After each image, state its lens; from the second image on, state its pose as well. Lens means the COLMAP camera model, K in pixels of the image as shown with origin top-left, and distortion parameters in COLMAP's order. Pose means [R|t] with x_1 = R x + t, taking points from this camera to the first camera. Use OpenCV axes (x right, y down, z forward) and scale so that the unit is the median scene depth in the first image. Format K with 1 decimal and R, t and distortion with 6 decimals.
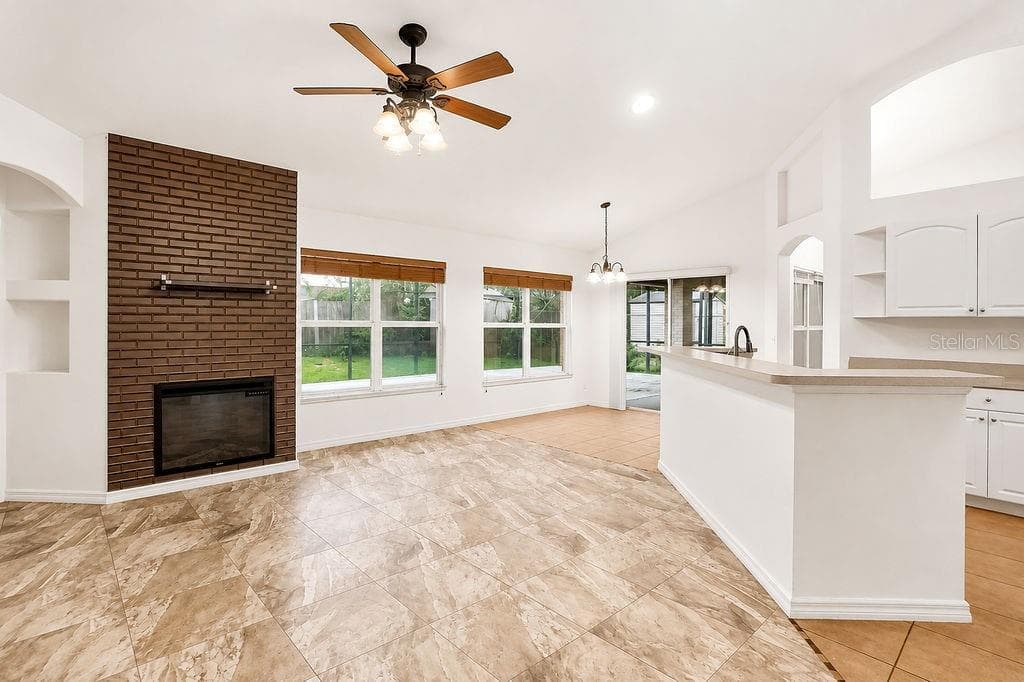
lens RADIAL K [[488.9, 0, 509.5], [0, 488.9, 334.9], [0, 0, 1]] dist [-0.015954, 0.001050]
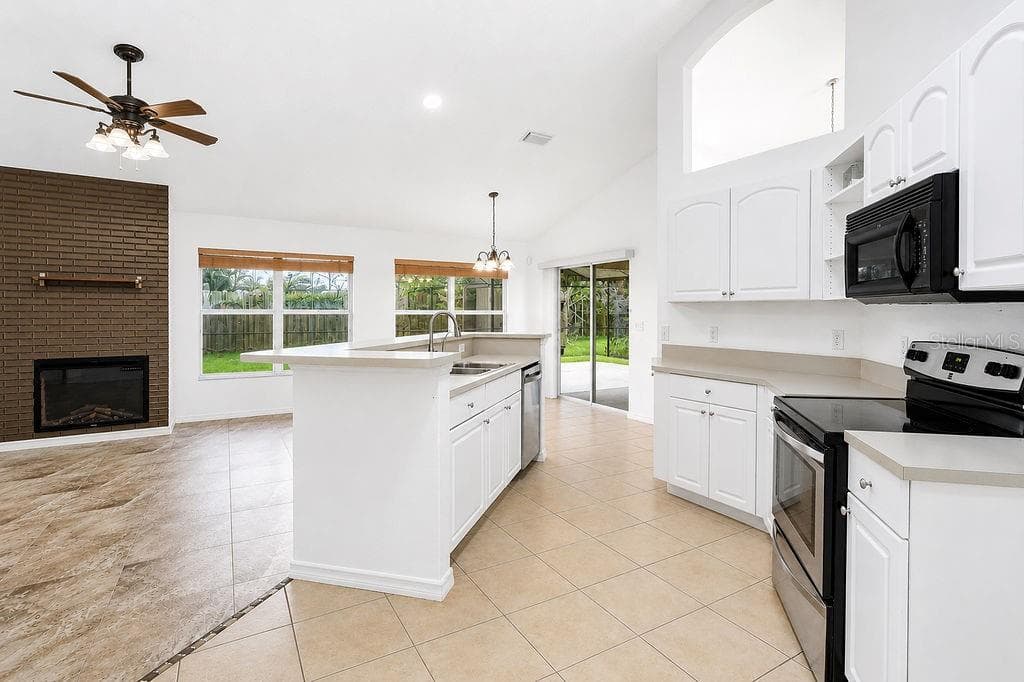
lens RADIAL K [[488.9, 0, 508.2], [0, 488.9, 315.2], [0, 0, 1]] dist [-0.015954, 0.001050]
pose [[0.978072, -0.002261, -0.208253, 0.636879], [-0.001701, 0.999821, -0.018844, 0.006671], [0.208258, 0.018785, 0.977893, 0.009543]]
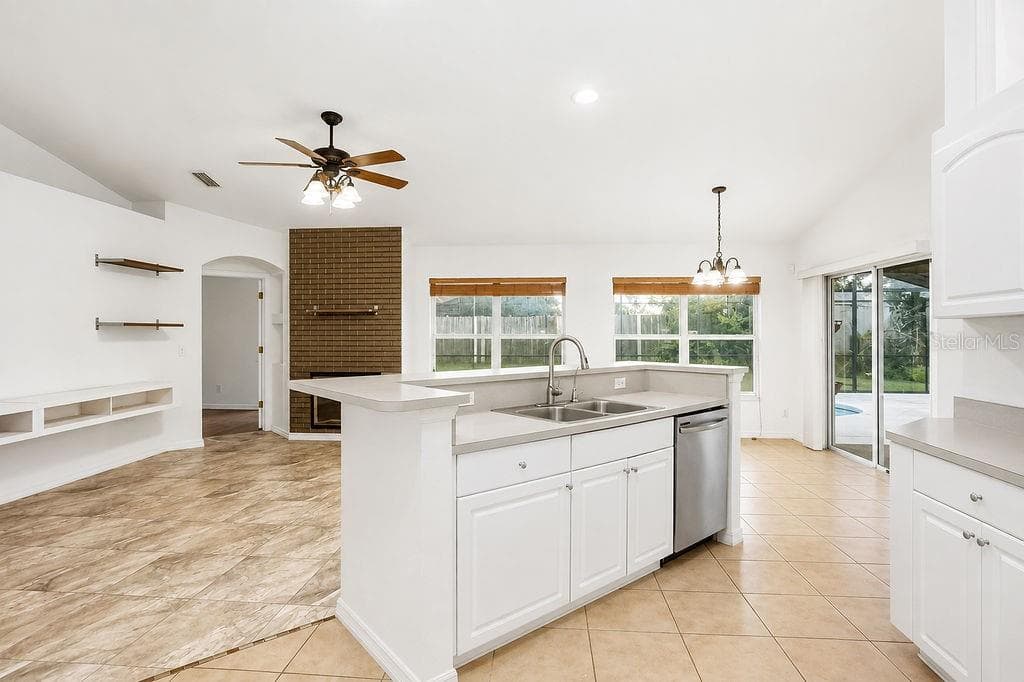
lens RADIAL K [[488.9, 0, 510.2], [0, 488.9, 337.6], [0, 0, 1]] dist [-0.015954, 0.001050]
pose [[0.702930, -0.001015, -0.711258, 0.773332], [-0.009988, 0.999886, -0.011298, -0.005857], [0.711189, 0.015046, 0.702840, 0.249878]]
